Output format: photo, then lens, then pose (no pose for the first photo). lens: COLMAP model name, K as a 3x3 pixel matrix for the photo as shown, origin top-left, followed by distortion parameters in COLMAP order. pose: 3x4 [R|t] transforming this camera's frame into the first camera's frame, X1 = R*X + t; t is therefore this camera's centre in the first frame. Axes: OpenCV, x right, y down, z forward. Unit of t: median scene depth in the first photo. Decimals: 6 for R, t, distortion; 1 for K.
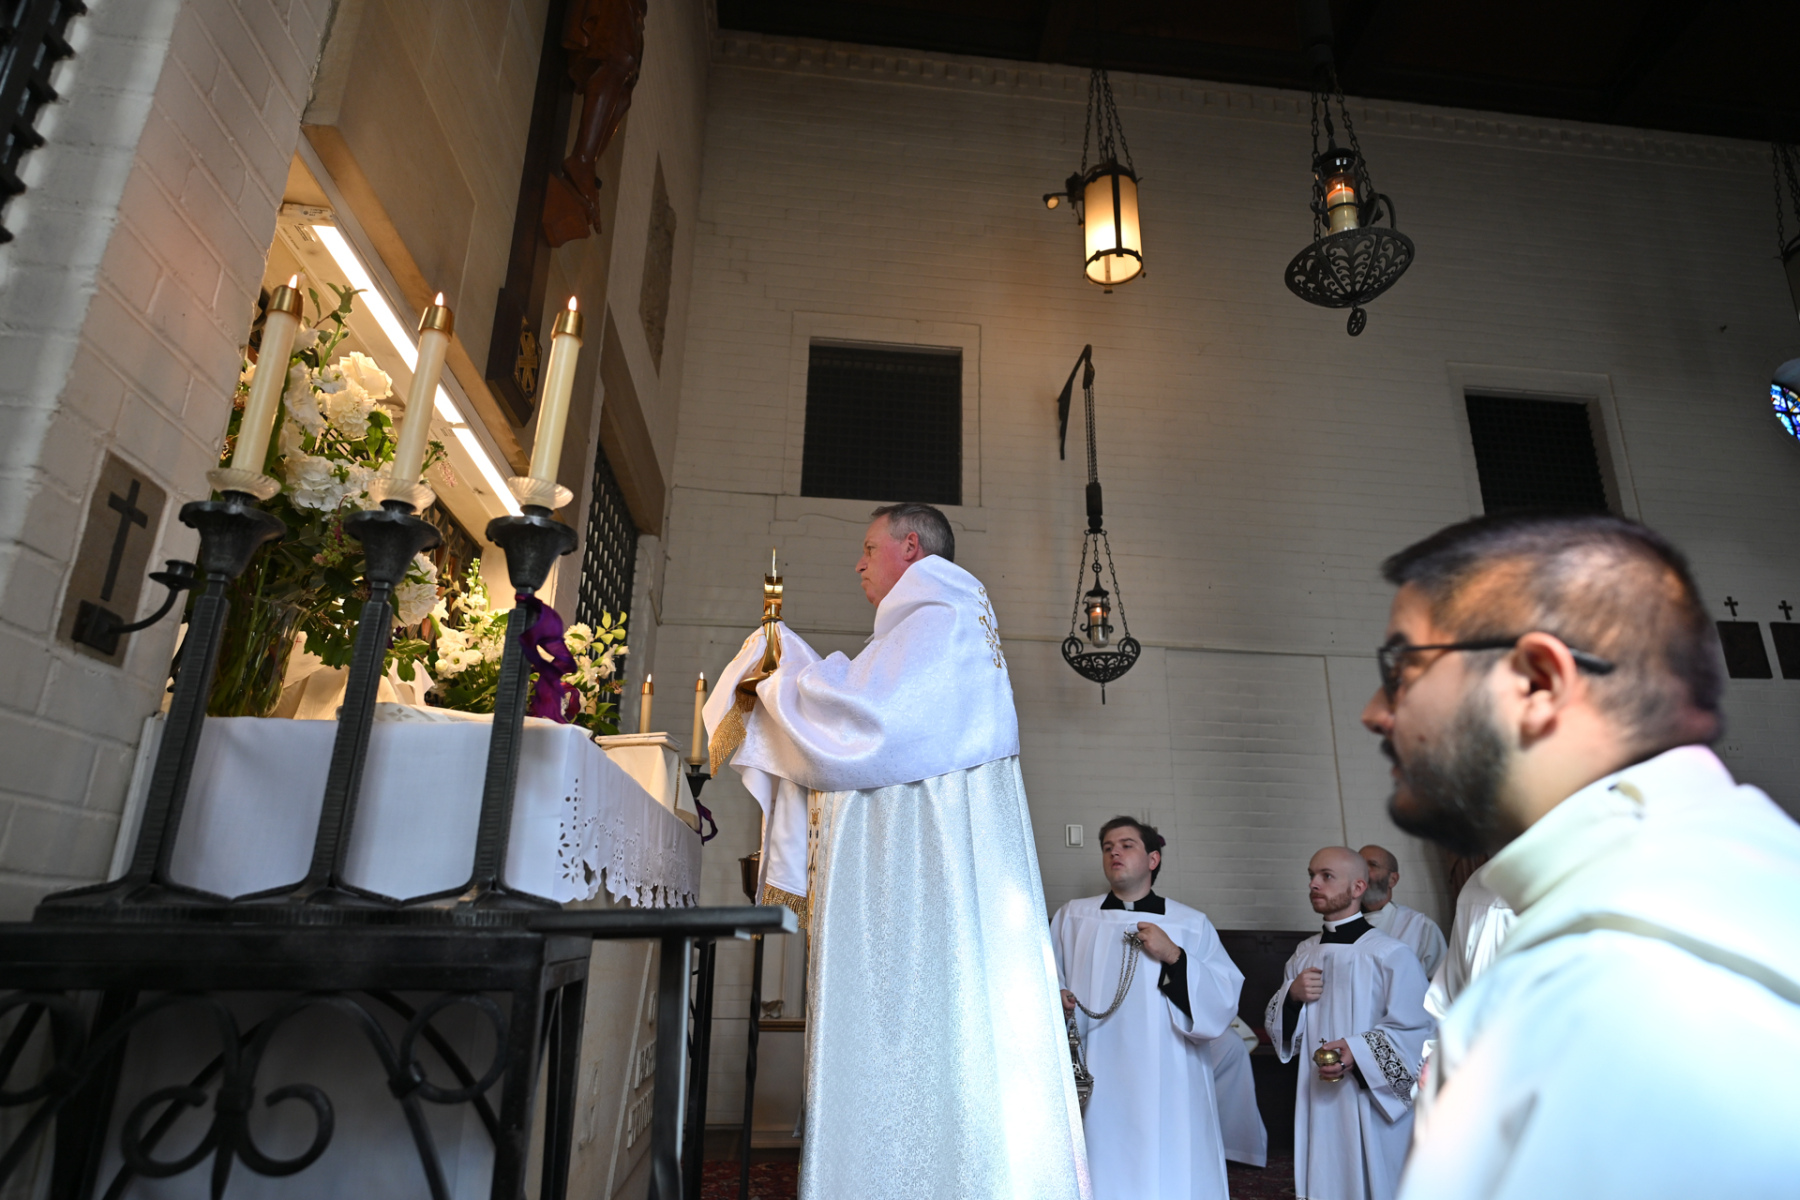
lens RADIAL K [[1028.8, 0, 900.9], [0, 1028.8, 592.9], [0, 0, 1]] dist [0.003871, 0.000158]
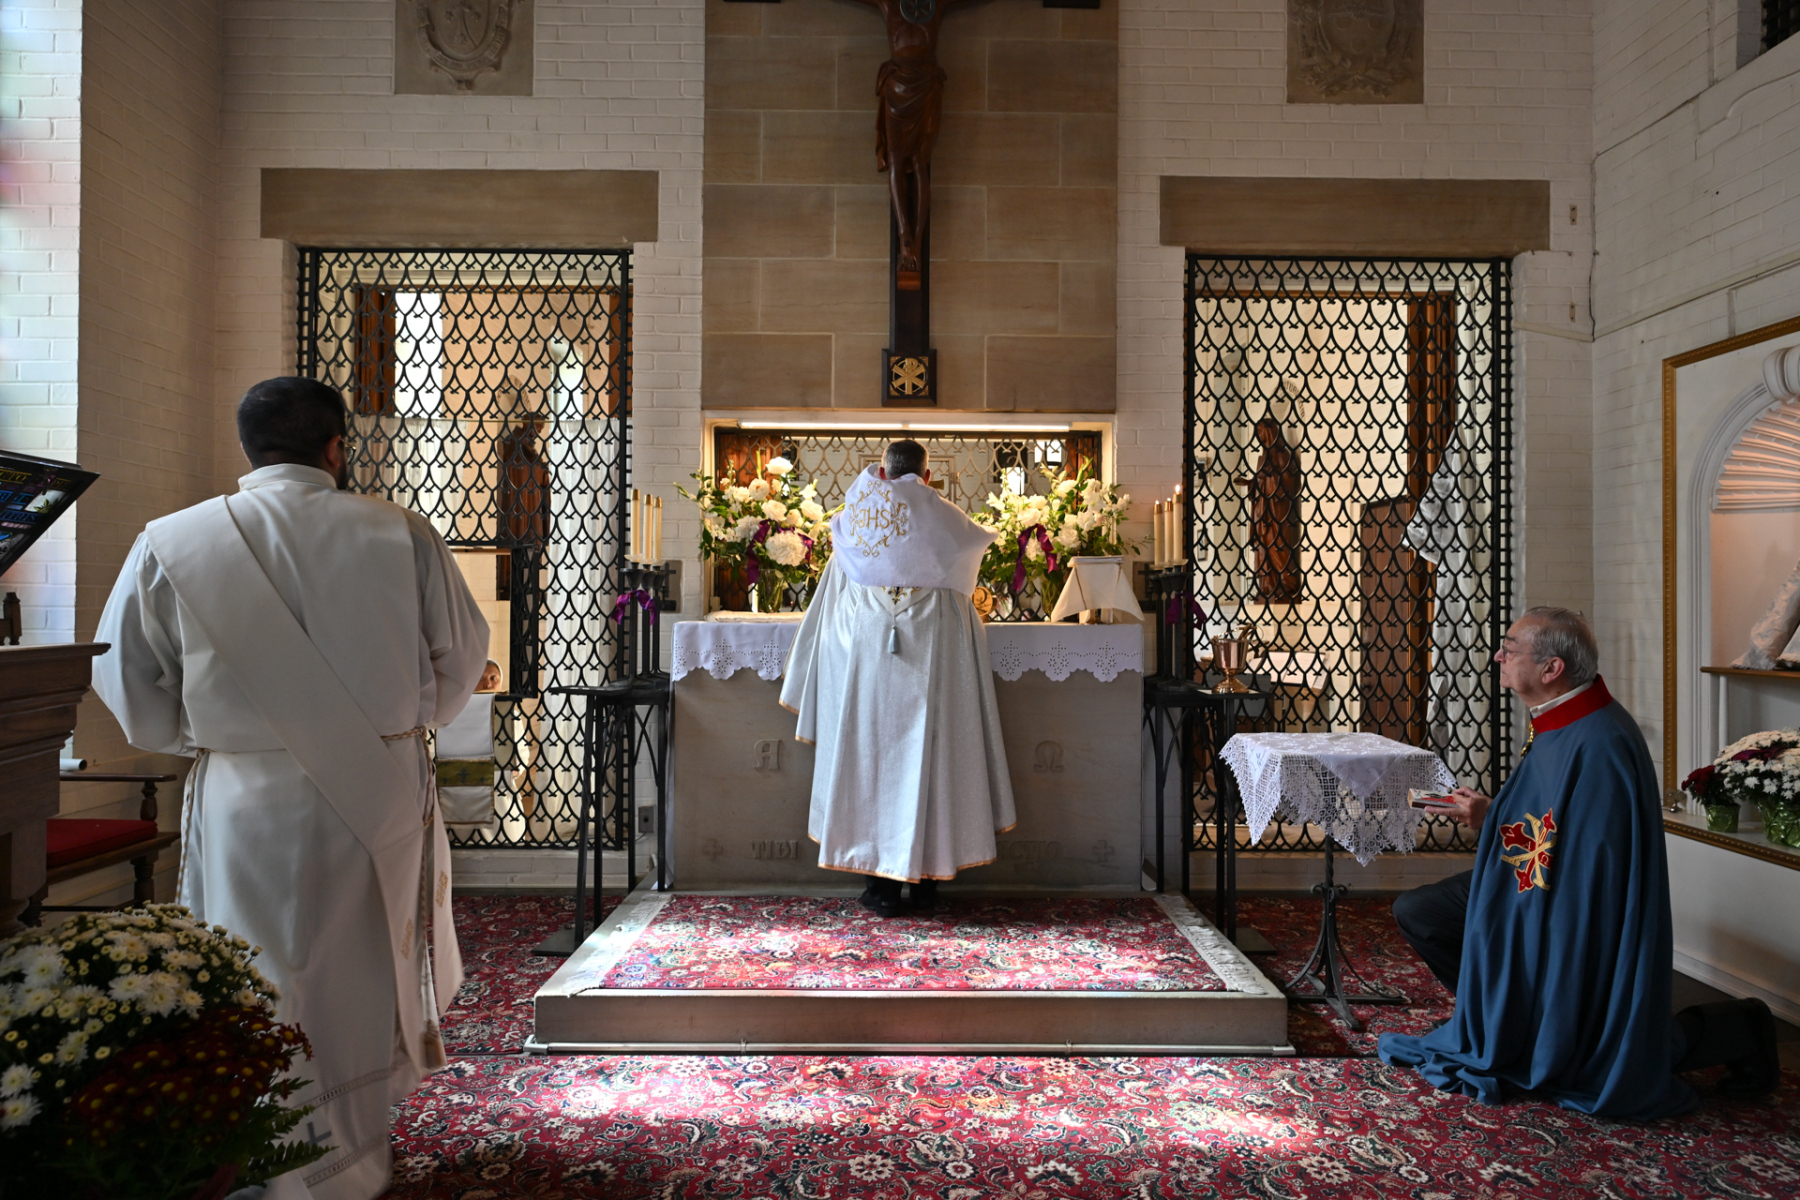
lens RADIAL K [[1028.8, 0, 900.9], [0, 1028.8, 592.9], [0, 0, 1]] dist [0.003871, 0.000158]
pose [[-0.110380, -0.031134, -0.993402, 0.626254], [0.300764, 0.951599, -0.063243, 0.106245], [0.947289, -0.305760, -0.095674, 0.484643]]
